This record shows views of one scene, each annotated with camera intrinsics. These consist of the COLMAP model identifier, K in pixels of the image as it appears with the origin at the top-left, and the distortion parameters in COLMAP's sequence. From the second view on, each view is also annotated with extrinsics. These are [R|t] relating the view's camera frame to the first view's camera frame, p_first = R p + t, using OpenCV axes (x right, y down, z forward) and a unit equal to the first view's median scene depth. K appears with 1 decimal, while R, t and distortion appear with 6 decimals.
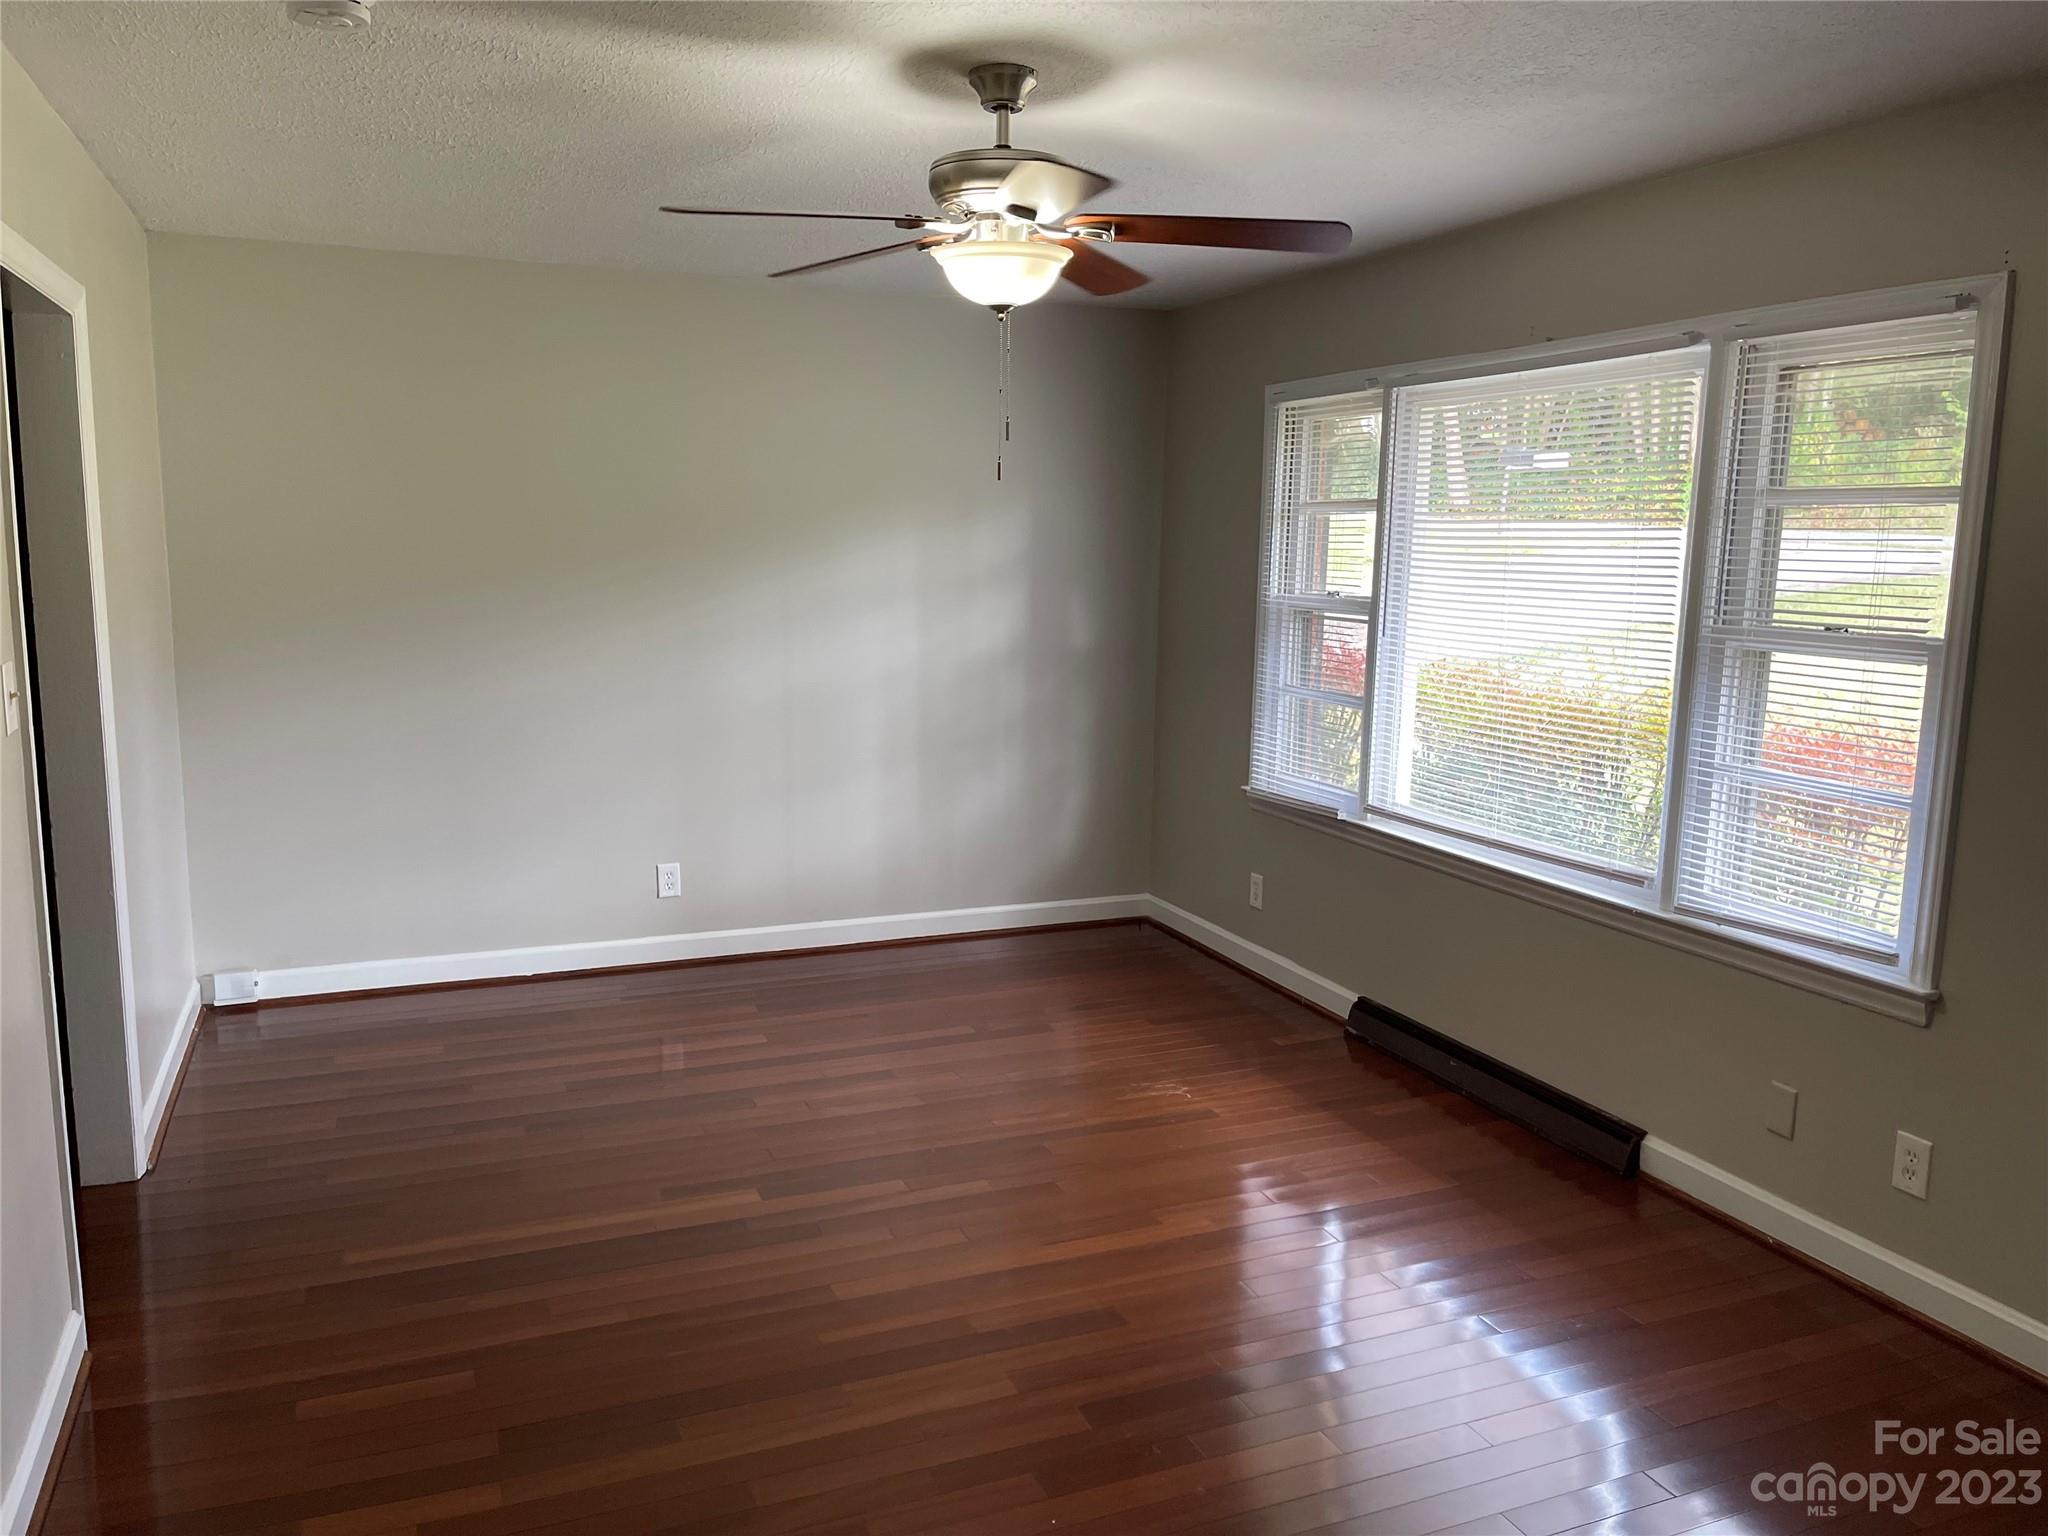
lens RADIAL K [[1544.1, 0, 1029.3], [0, 1544.1, 772.9], [0, 0, 1]] dist [0.080624, -0.111696]
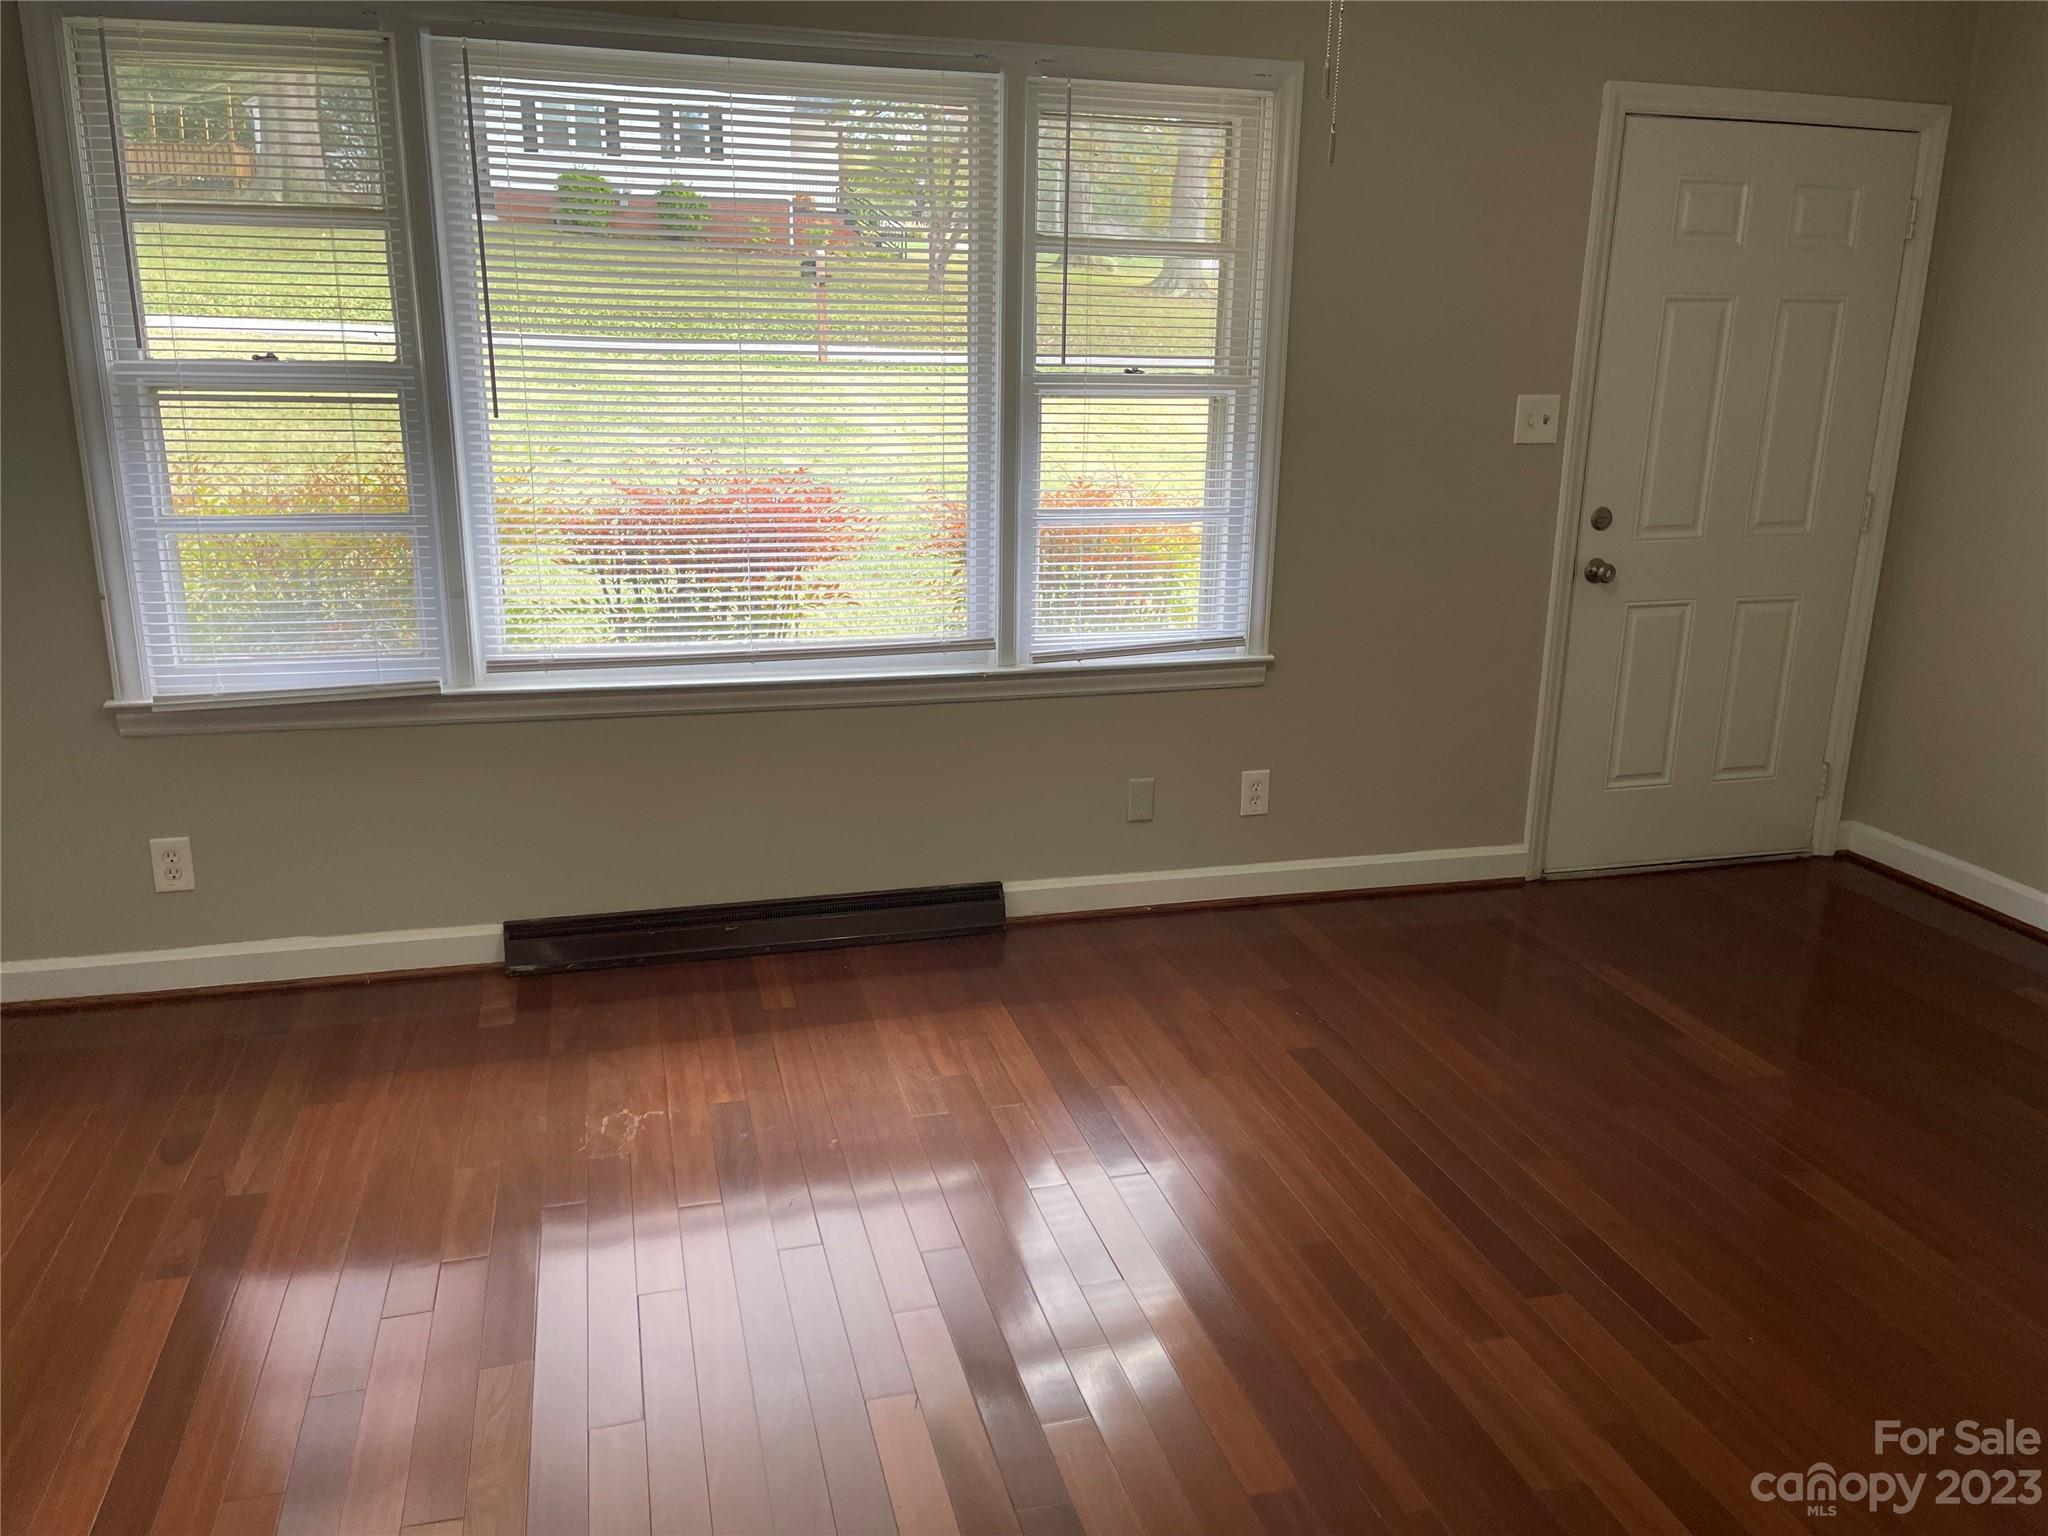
lens RADIAL K [[1544.1, 0, 1029.3], [0, 1544.1, 772.9], [0, 0, 1]] dist [0.080624, -0.111696]
pose [[0.116845, -0.281677, 0.952368, -0.555874], [0.135817, 0.954460, 0.265633, -0.108044], [-0.983820, 0.098310, 0.149780, 0.818175]]
